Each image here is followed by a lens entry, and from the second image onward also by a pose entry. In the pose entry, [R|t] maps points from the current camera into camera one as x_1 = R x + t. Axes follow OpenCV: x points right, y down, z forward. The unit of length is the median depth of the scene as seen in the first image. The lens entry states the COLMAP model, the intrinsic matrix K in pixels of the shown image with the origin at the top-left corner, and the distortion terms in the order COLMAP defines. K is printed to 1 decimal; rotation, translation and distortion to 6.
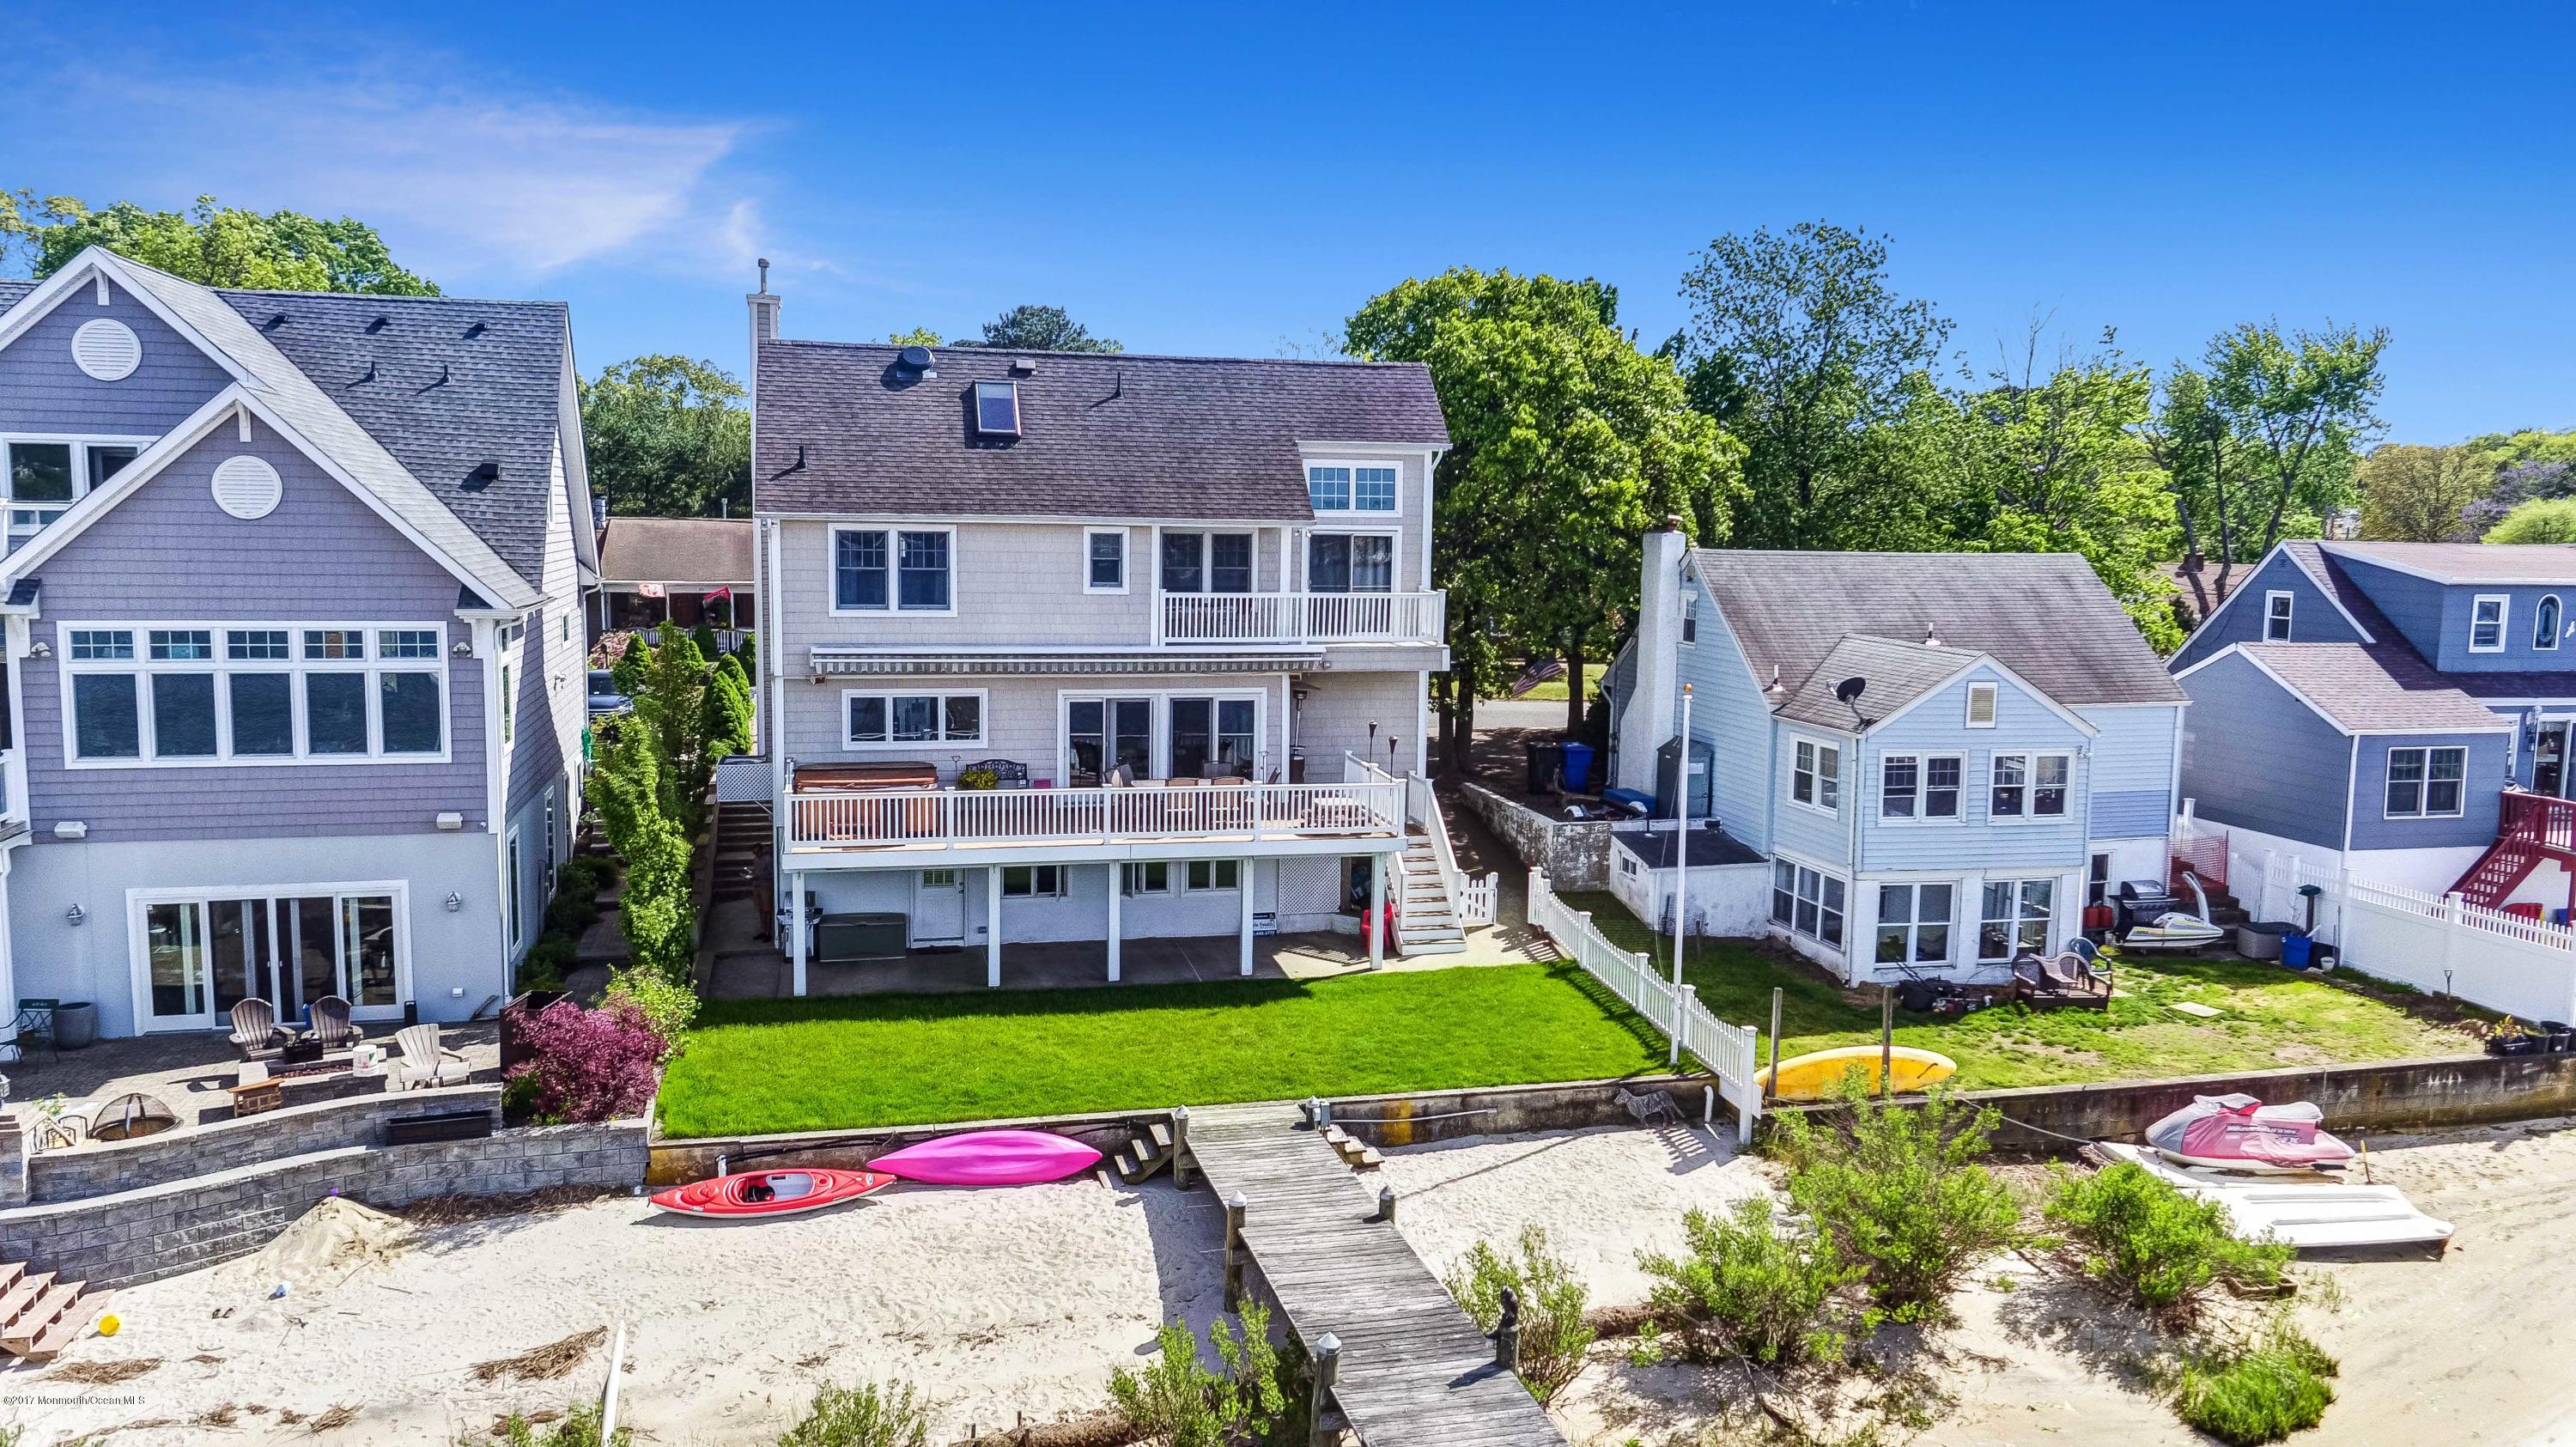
lens RADIAL K [[1814.8, 0, 1288.0], [0, 1814.8, 723.5], [0, 0, 1]] dist [0.000069, 0.000813]
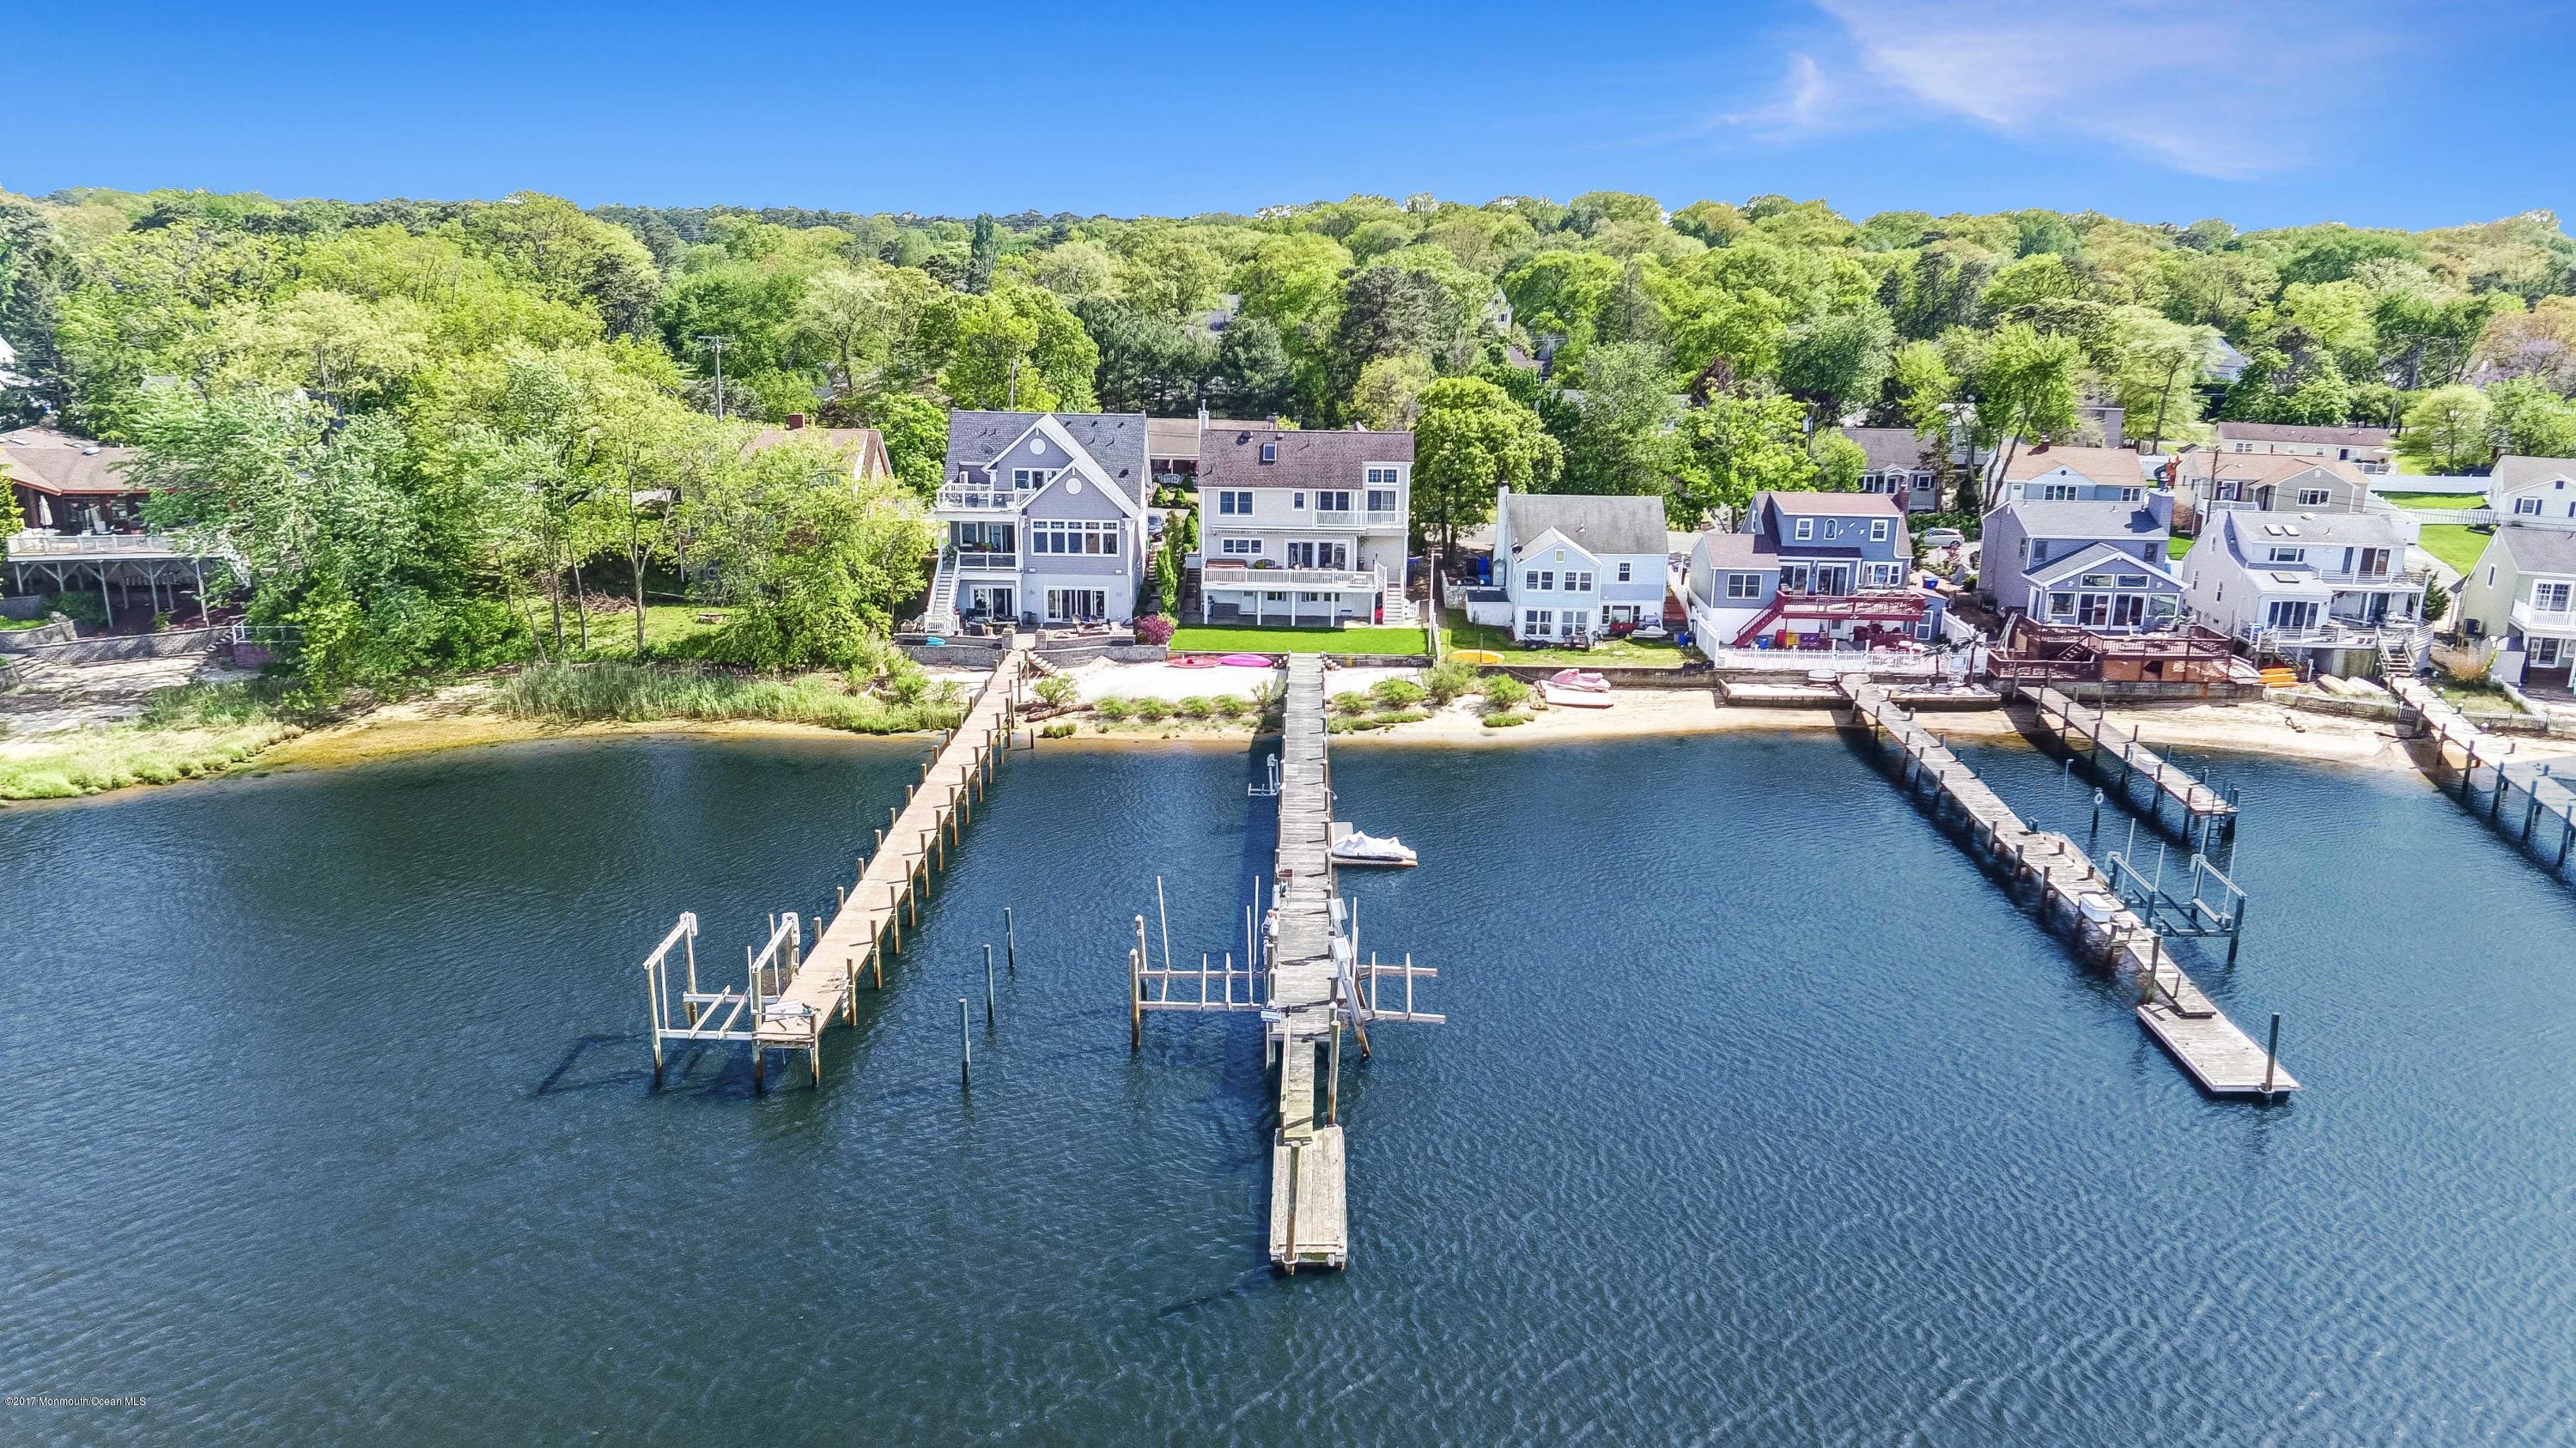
lens RADIAL K [[1814.8, 0, 1288.0], [0, 1814.8, 724.0], [0, 0, 1]] dist [0.000069, 0.000813]
pose [[0.965178, 0.066523, -0.252994, 0.760387], [-0.029375, 0.988570, 0.147872, -0.179337], [0.259940, -0.135291, 0.956100, -2.273711]]
